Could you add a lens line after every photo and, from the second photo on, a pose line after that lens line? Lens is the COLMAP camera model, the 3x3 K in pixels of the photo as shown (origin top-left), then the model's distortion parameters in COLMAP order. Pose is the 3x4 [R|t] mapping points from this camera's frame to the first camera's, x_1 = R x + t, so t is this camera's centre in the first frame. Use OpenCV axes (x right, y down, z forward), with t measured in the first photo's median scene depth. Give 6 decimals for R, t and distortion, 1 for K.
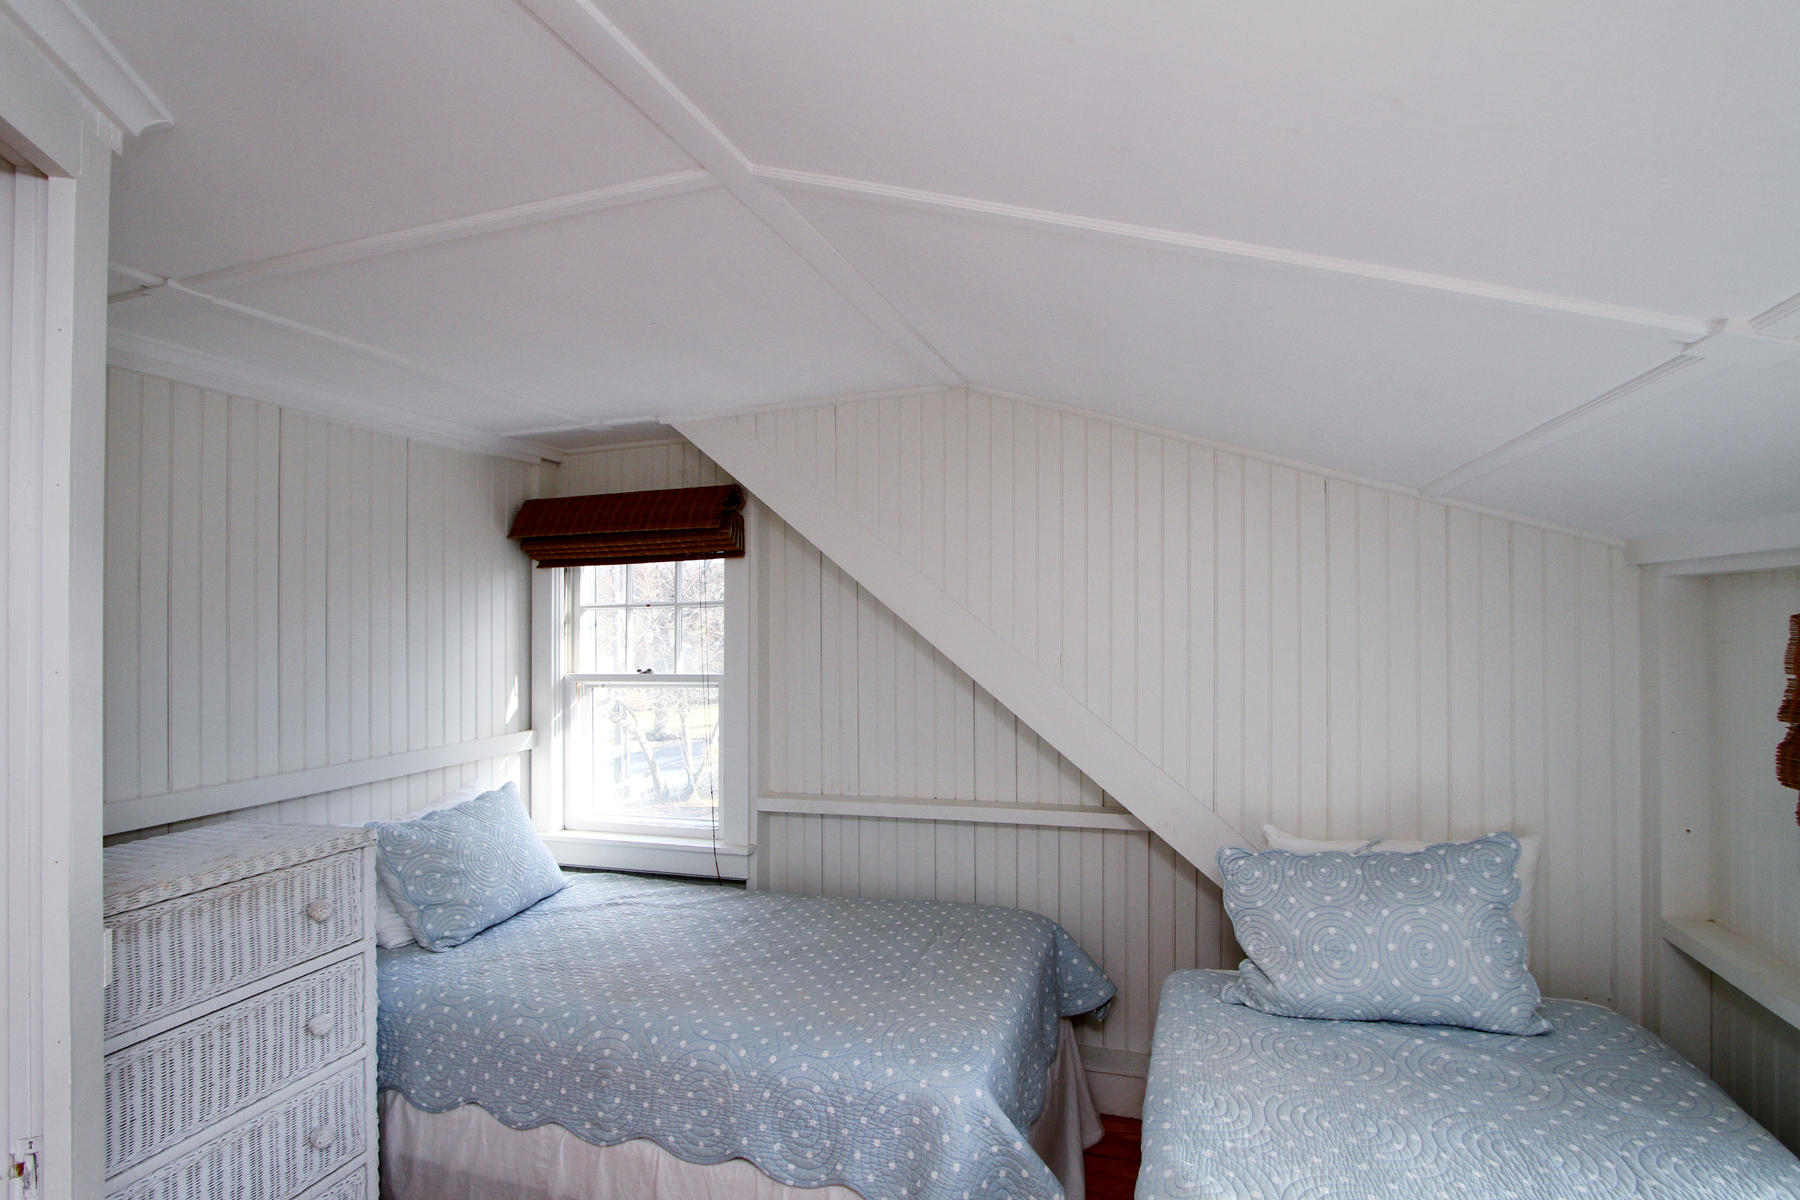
lens RADIAL K [[834.4, 0, 897.5], [0, 834.4, 603.1], [0, 0, 1]] dist [-0.016020, 0.001407]
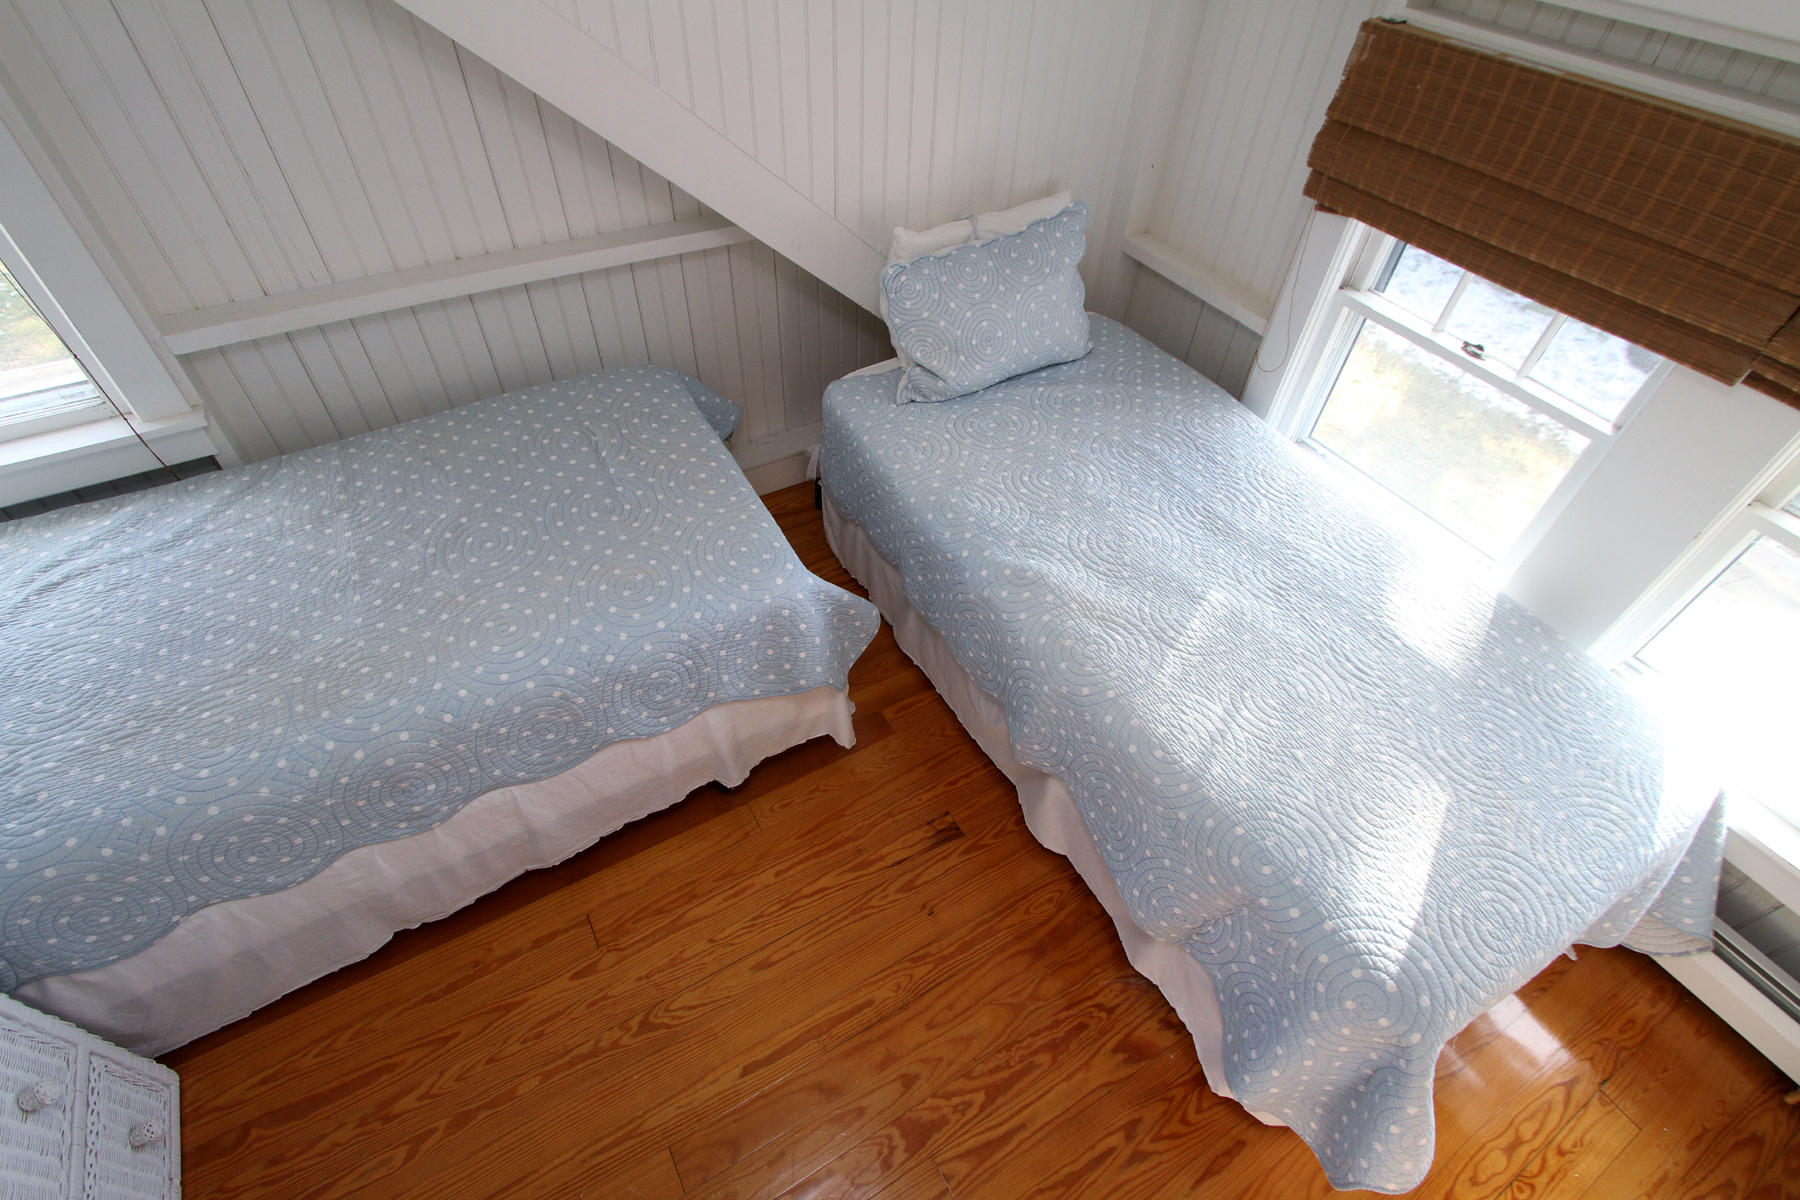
lens RADIAL K [[834.4, 0, 894.7], [0, 834.4, 596.1], [0, 0, 1]] dist [-0.016020, 0.001407]
pose [[0.657270, -0.510087, 0.554803, -0.404518], [-0.068281, 0.692820, 0.717871, -0.172766], [-0.750555, -0.509718, 0.420541, 0.399393]]
